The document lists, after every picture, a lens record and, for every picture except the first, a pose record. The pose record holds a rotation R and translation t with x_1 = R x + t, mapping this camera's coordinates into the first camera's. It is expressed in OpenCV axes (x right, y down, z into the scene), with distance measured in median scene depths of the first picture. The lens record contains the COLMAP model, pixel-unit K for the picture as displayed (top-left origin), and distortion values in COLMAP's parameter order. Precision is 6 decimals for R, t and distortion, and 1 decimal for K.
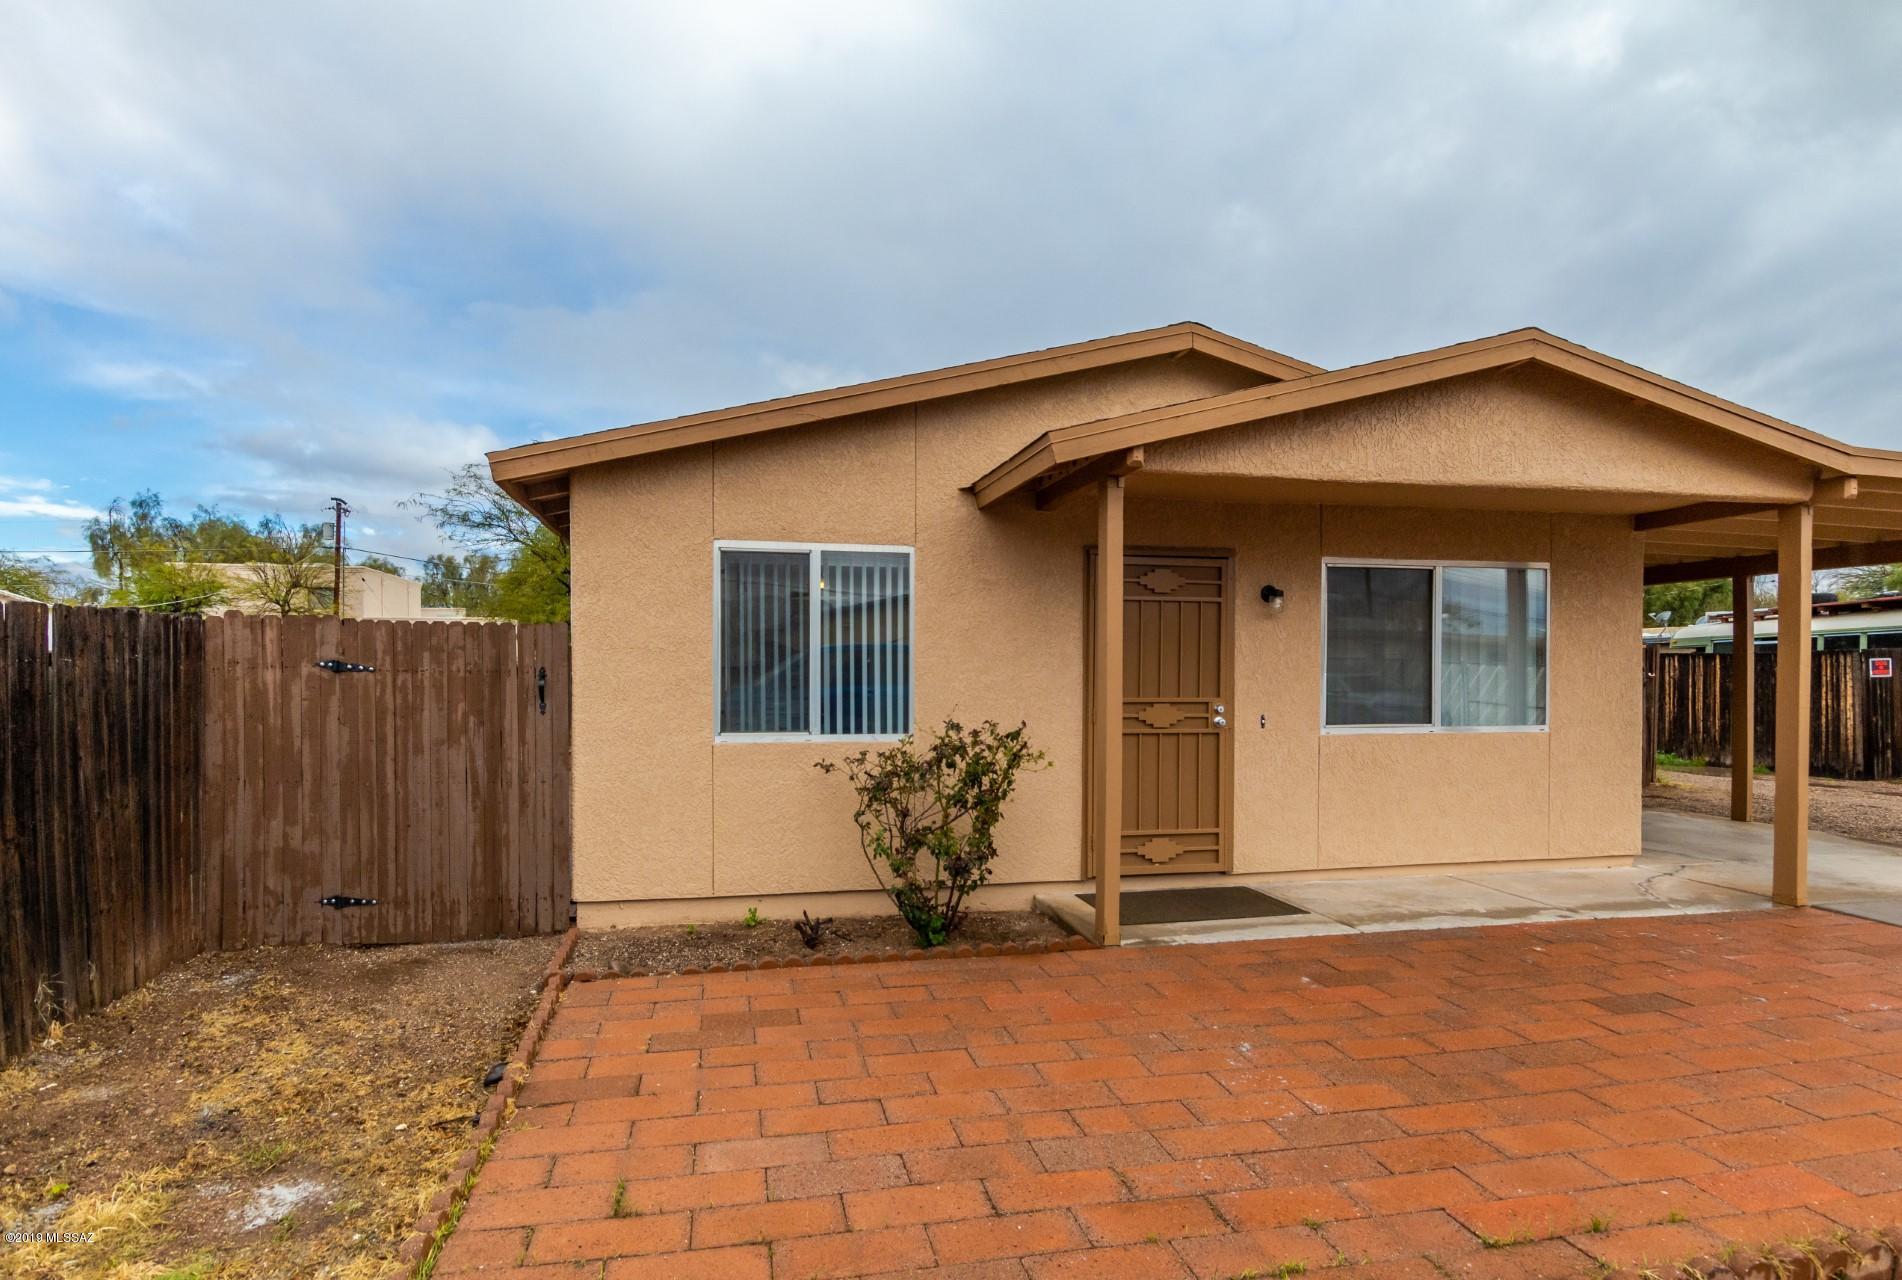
lens RADIAL K [[1138.2, 0, 953.0], [0, 1138.2, 715.9], [0, 0, 1]] dist [-0.000604, -0.000444]
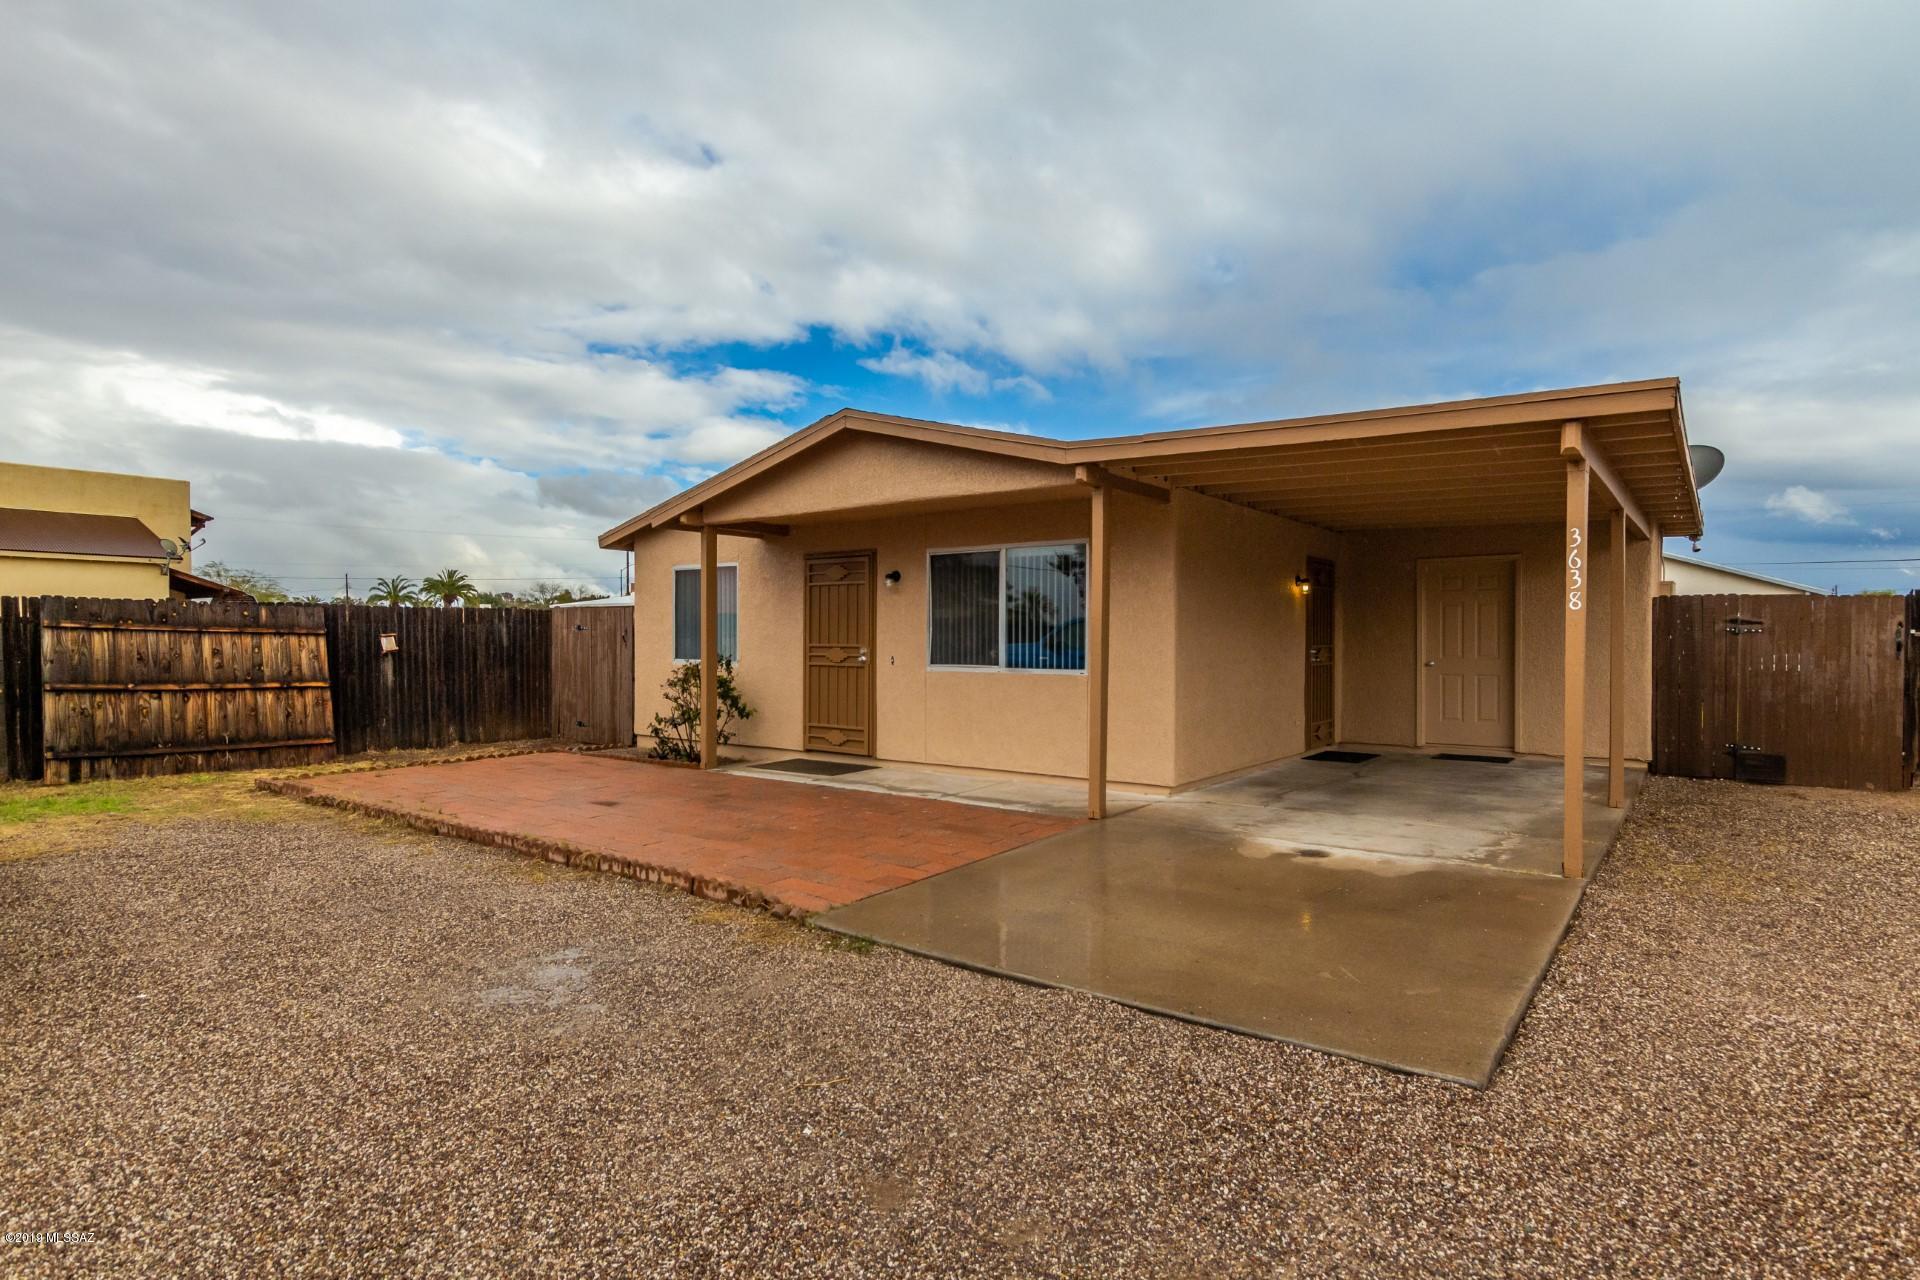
lens RADIAL K [[1061.0, 0, 947.0], [0, 1061.0, 618.5], [0, 0, 1]] dist [0.009739, -0.004131]
pose [[0.617704, -0.007152, -0.786378, 1.404720], [-0.024455, 0.999300, -0.028298, -0.012415], [0.786030, 0.036711, 0.617097, 0.182513]]
